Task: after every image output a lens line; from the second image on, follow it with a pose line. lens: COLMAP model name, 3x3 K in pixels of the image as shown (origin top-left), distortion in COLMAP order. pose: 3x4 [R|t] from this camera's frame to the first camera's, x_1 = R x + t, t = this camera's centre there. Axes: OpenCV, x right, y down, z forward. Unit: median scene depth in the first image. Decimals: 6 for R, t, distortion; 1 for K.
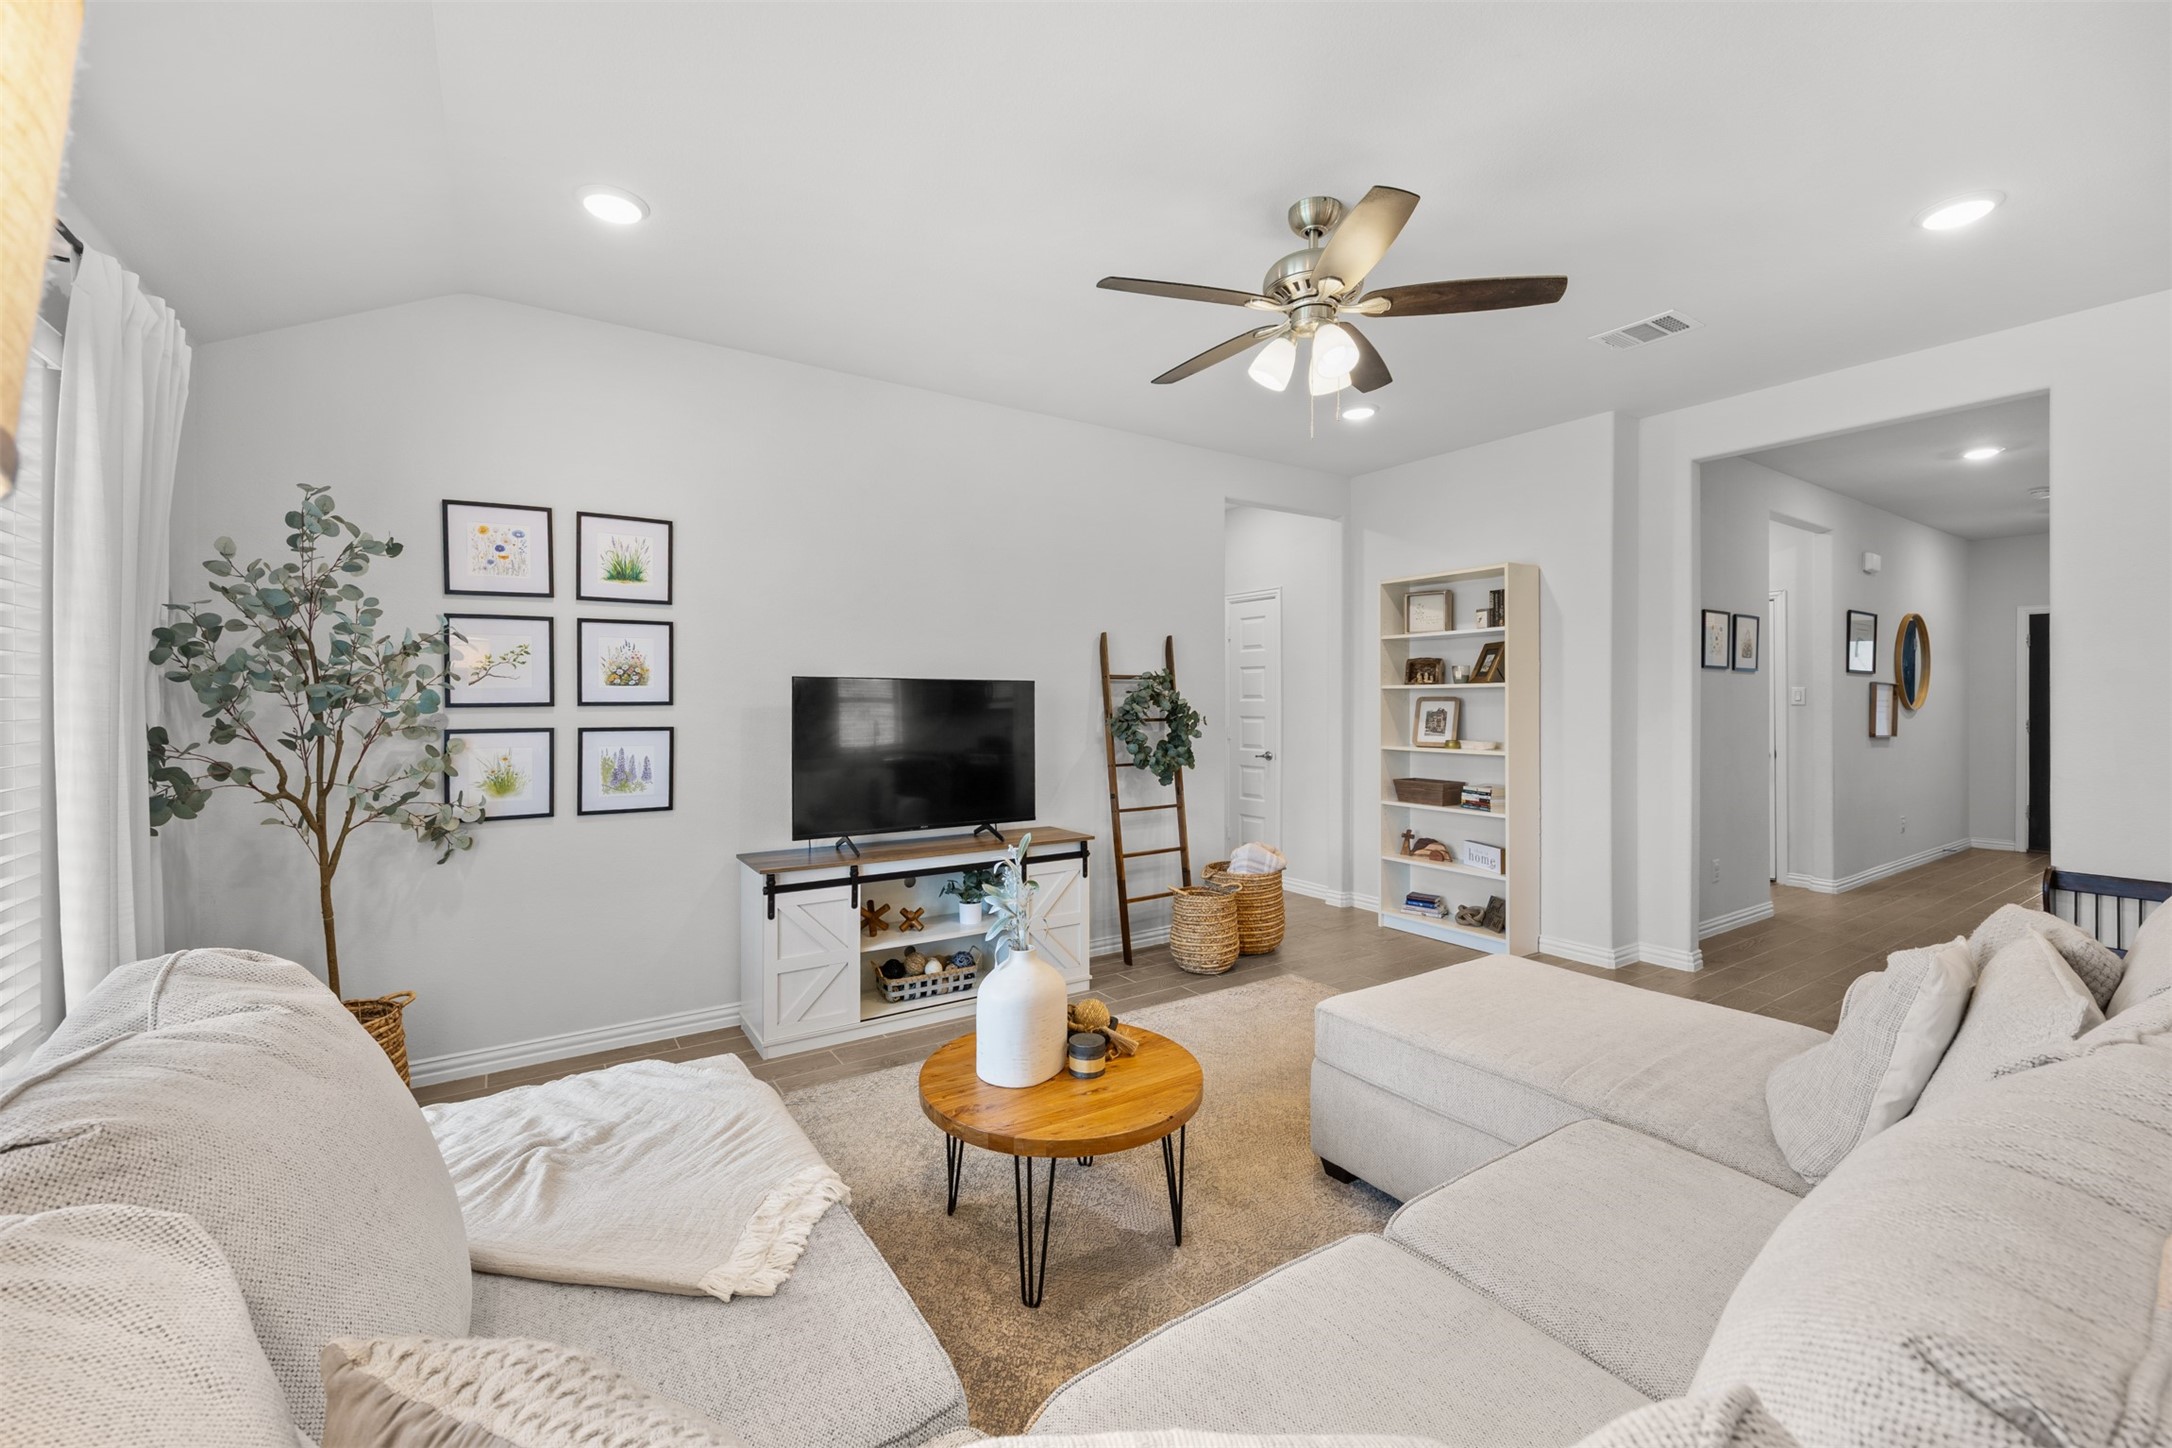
lens RADIAL K [[834.7, 0, 1081.7], [0, 834.7, 723.3], [0, 0, 1]] dist [-0.000843, -0.000050]
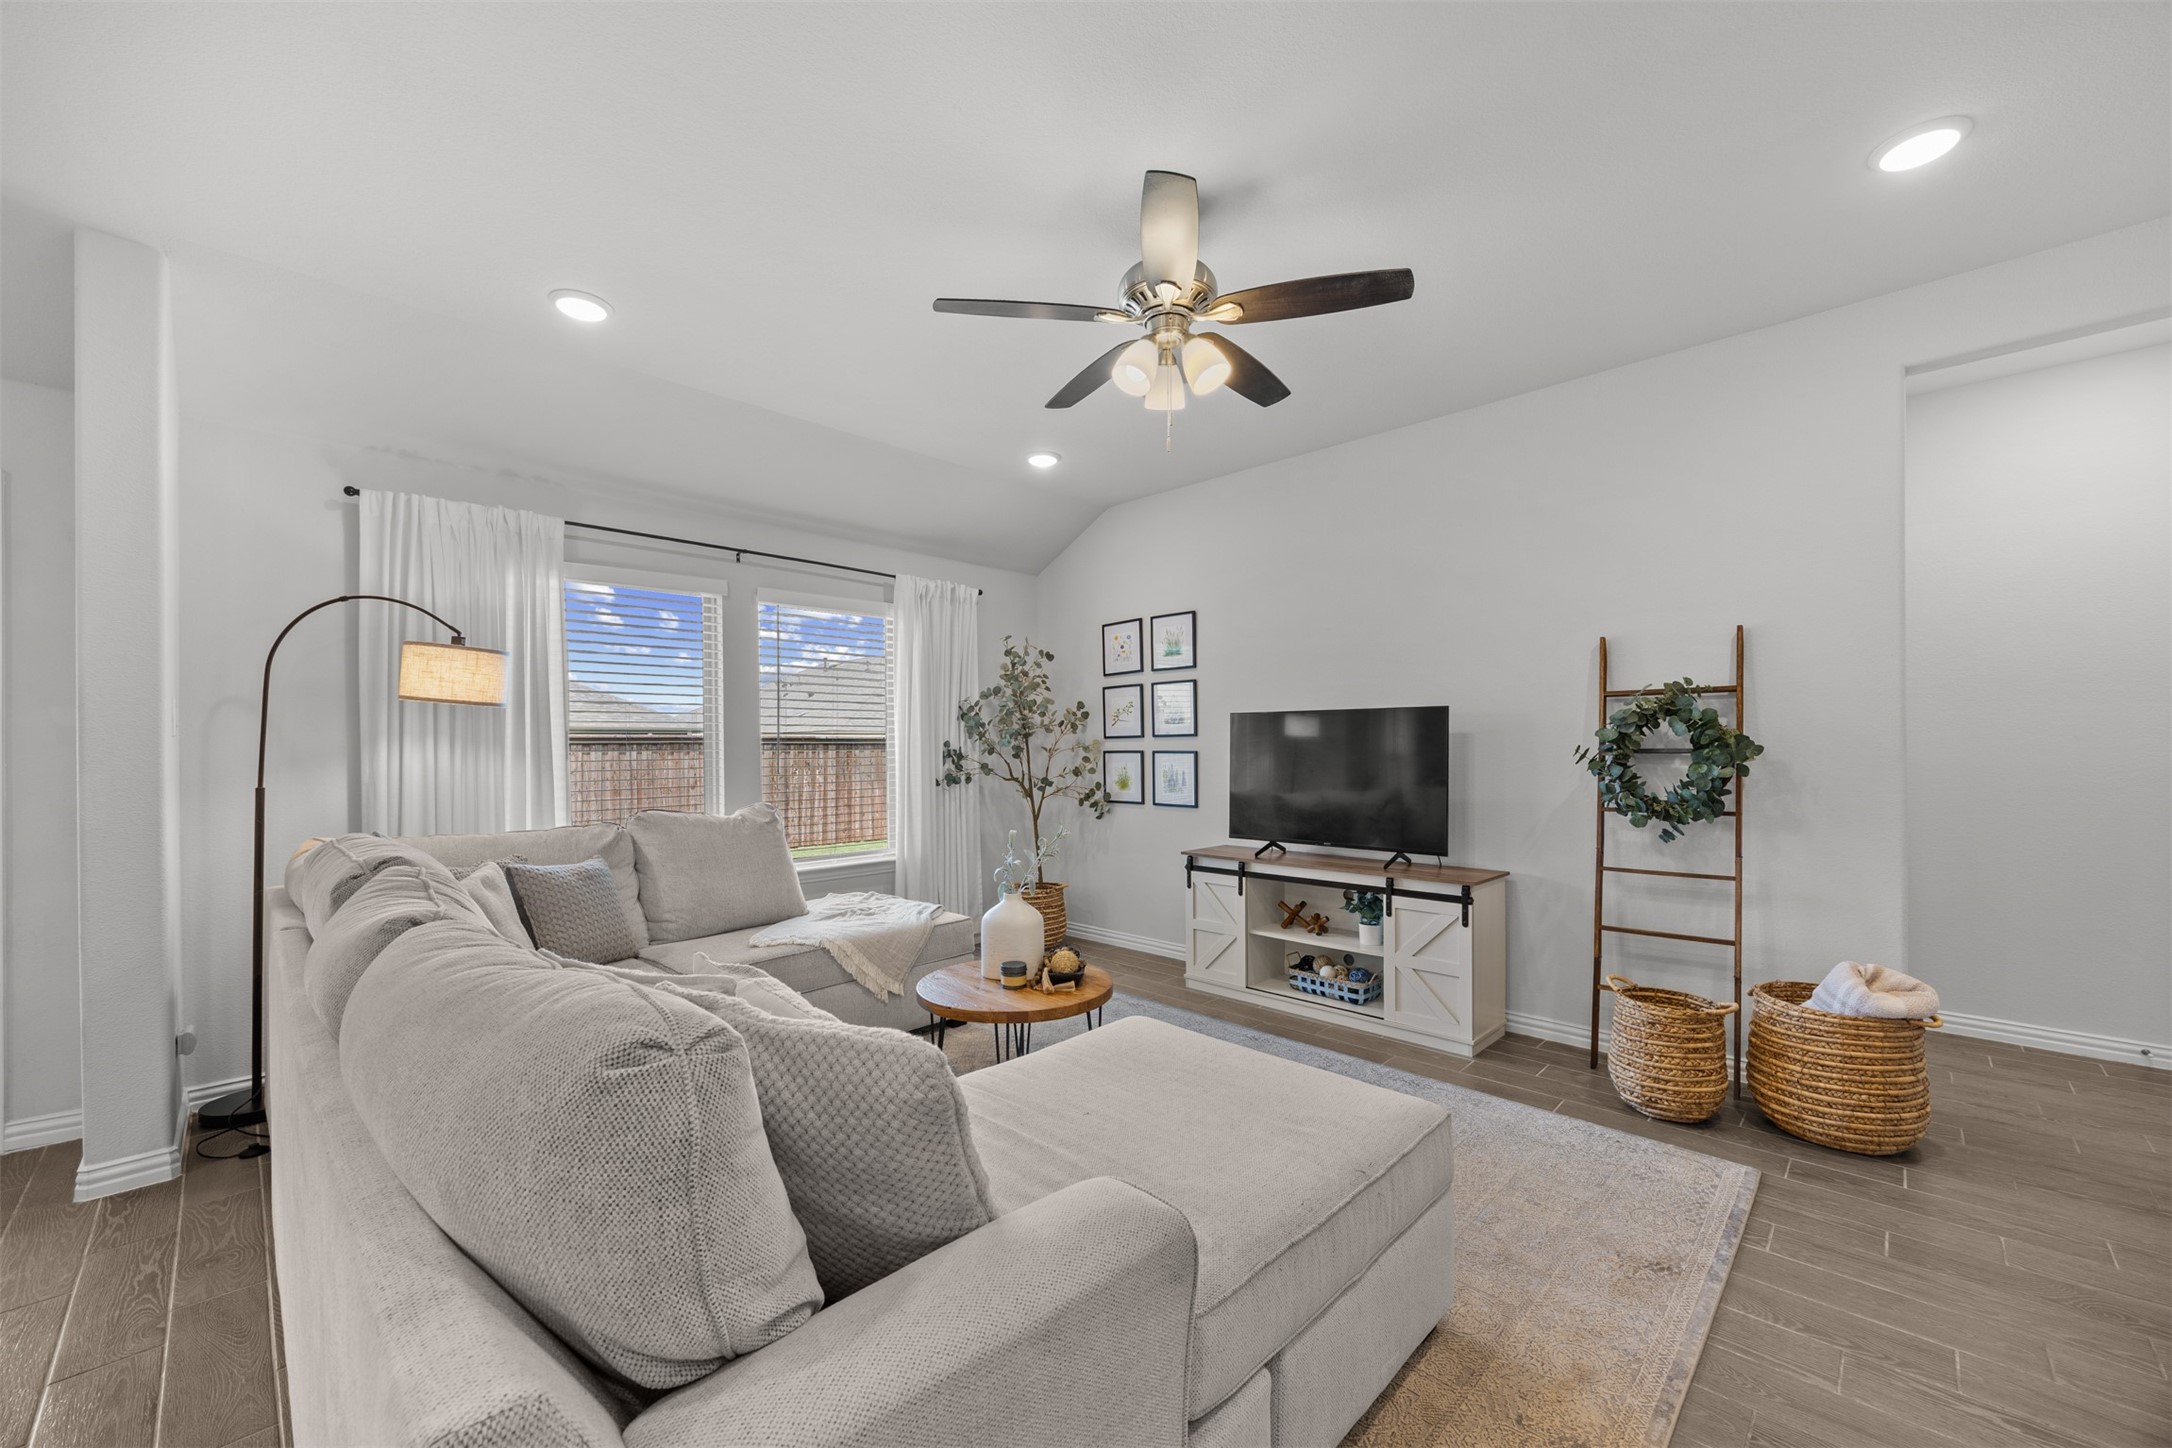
lens RADIAL K [[847.5, 0, 1087.2], [0, 847.5, 748.1], [0, 0, 1]] dist [0.000355, 0.000025]
pose [[0.223048, 0.004987, -0.974795, 0.700630], [-0.010410, 0.999942, 0.002734, -0.002087], [0.974752, 0.009538, 0.223087, 0.365383]]
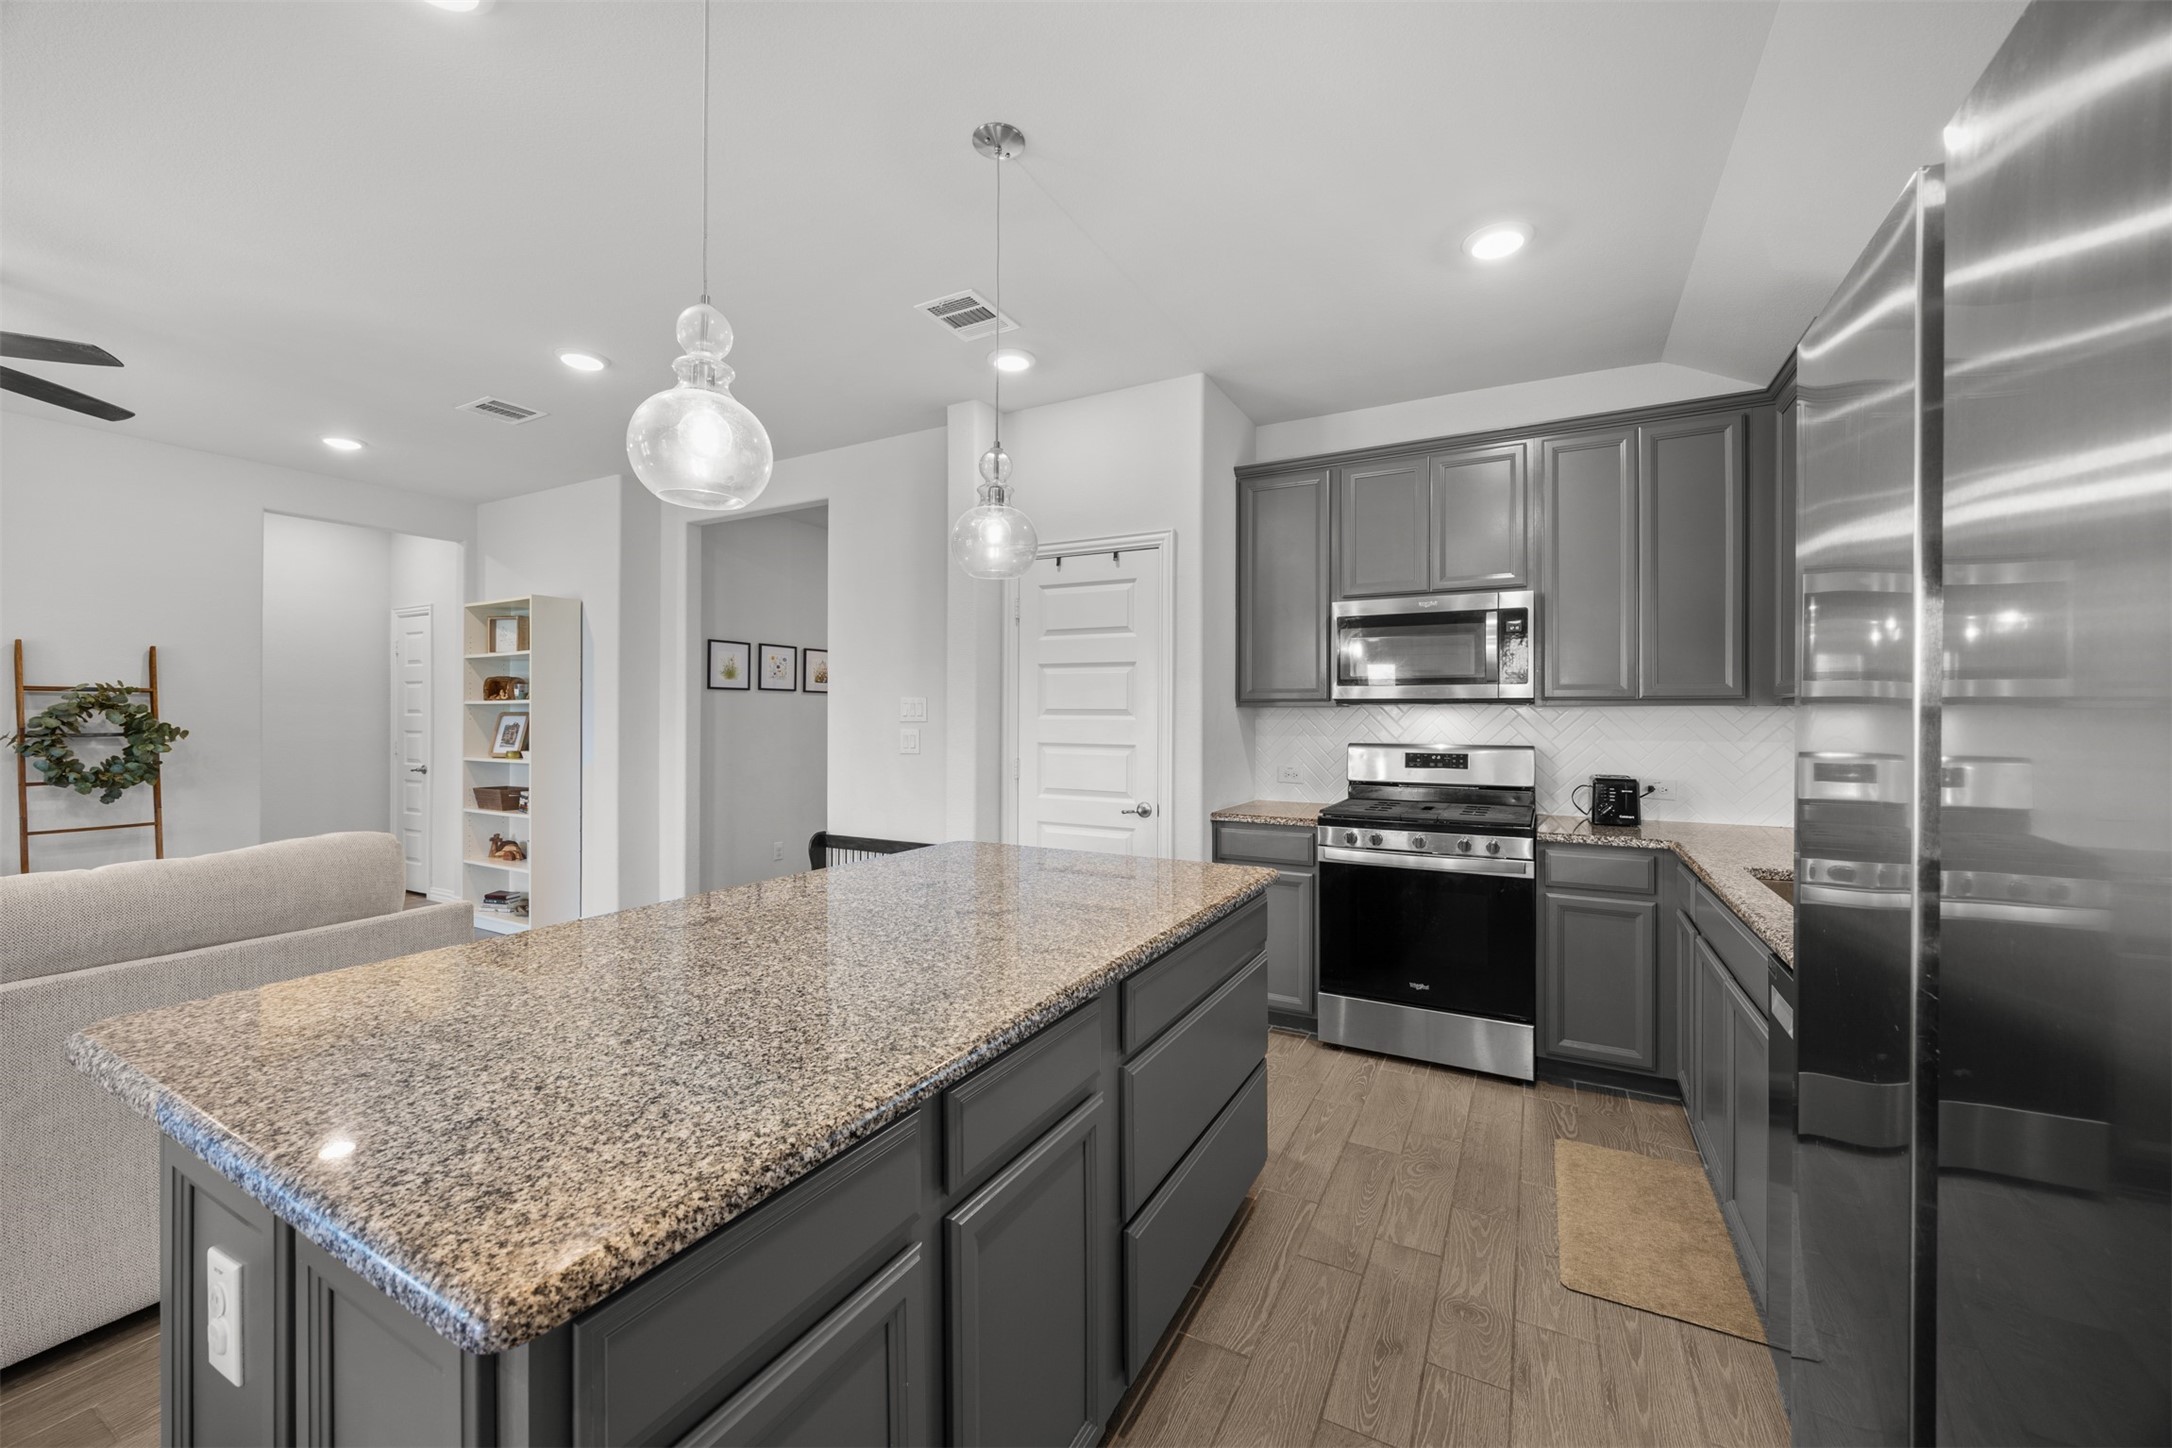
lens RADIAL K [[836.7, 0, 1106.0], [0, 836.7, 713.6], [0, 0, 1]] dist [-0.000115, -0.000060]
pose [[0.877676, 0.006369, 0.479211, 0.649359], [0.003136, 0.999814, -0.019032, -0.005765], [-0.479243, 0.018207, 0.877493, -0.385669]]
